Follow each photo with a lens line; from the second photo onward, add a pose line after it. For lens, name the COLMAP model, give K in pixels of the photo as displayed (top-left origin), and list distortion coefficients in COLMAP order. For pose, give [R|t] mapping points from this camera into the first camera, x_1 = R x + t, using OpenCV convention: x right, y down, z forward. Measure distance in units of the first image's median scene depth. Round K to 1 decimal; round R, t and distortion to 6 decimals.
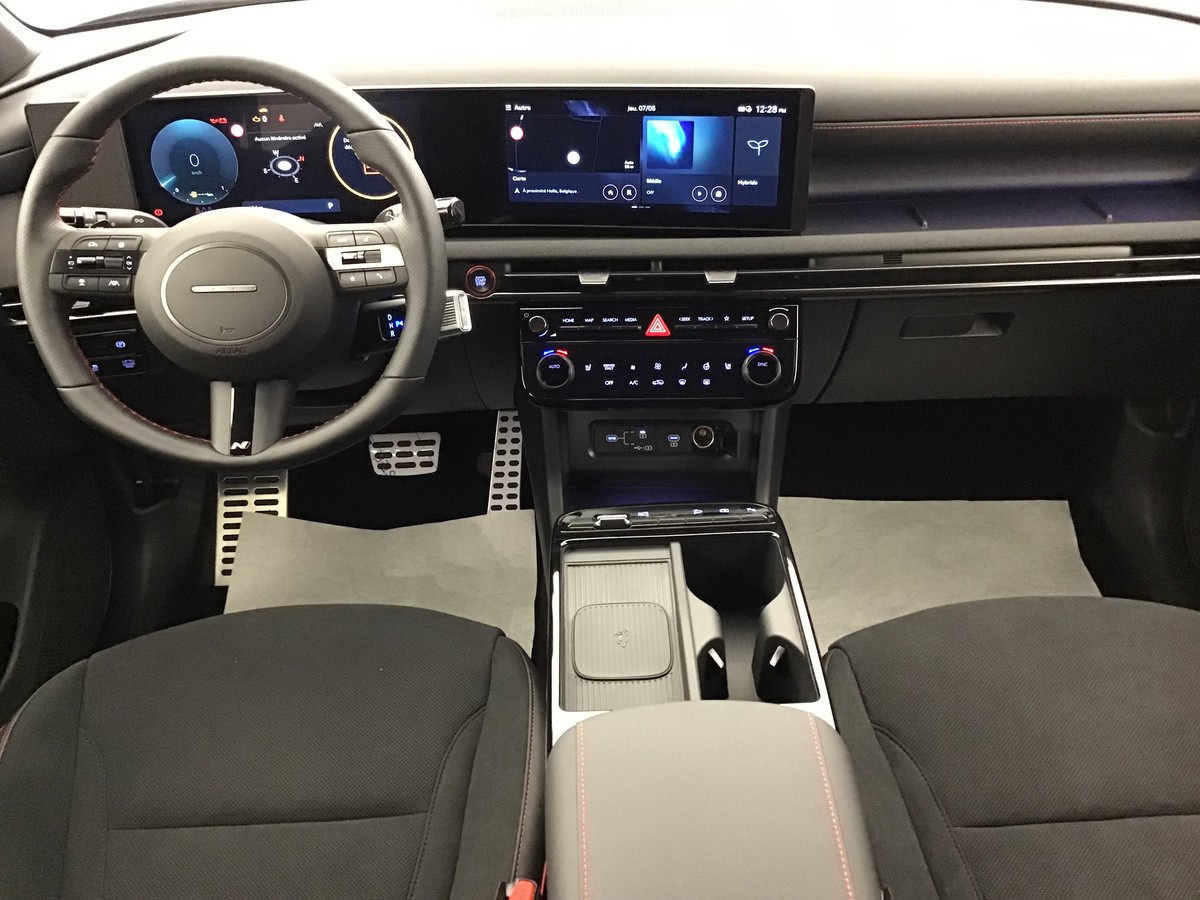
lens RADIAL K [[1089.8, 0, 596.6], [0, 1089.8, 447.1], [0, 0, 1]] dist [0.134746, -0.294217]
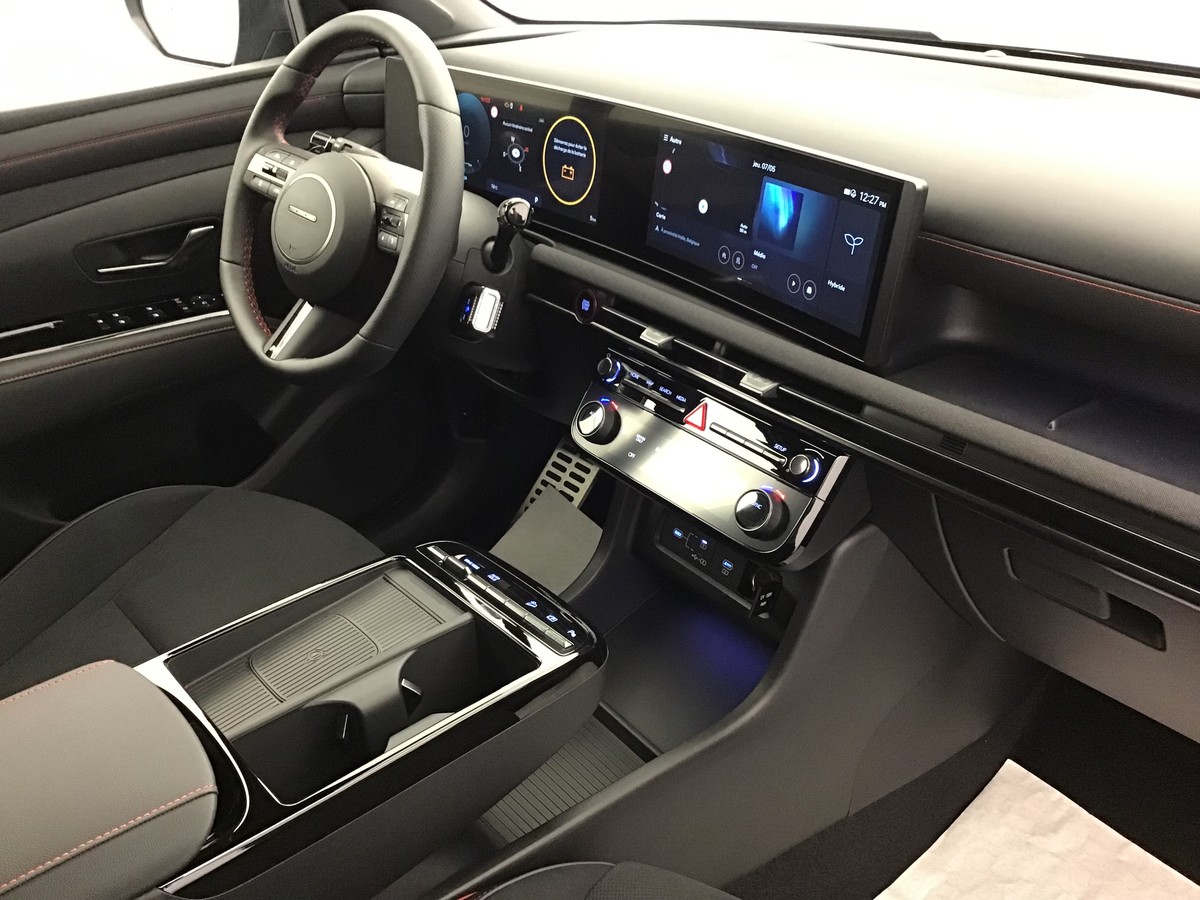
lens RADIAL K [[1089.8, 0, 596.6], [0, 1089.8, 447.1], [0, 0, 1]] dist [0.134746, -0.294217]
pose [[0.643044, 0.378264, -0.665890, 0.576980], [-0.428579, 0.898343, 0.096436, -0.138011], [0.634676, 0.223374, 0.739791, 0.338825]]
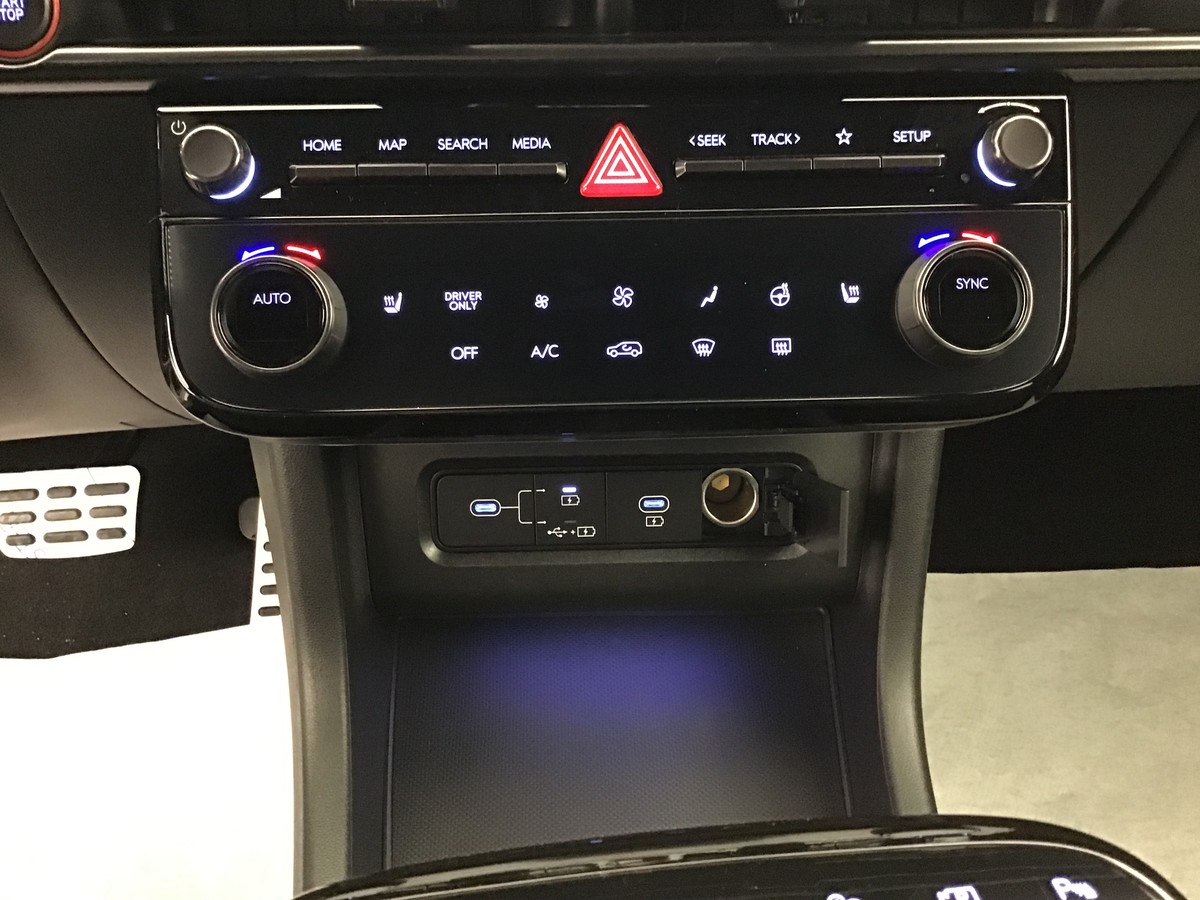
lens RADIAL K [[1089.8, 0, 596.6], [0, 1089.8, 447.1], [0, 0, 1]] dist [0.134746, -0.294217]
pose [[0.995720, -0.019787, 0.090281, 0.020357], [0.018412, 0.999702, 0.016045, -0.037288], [-0.090572, -0.014315, 0.995787, 0.700698]]
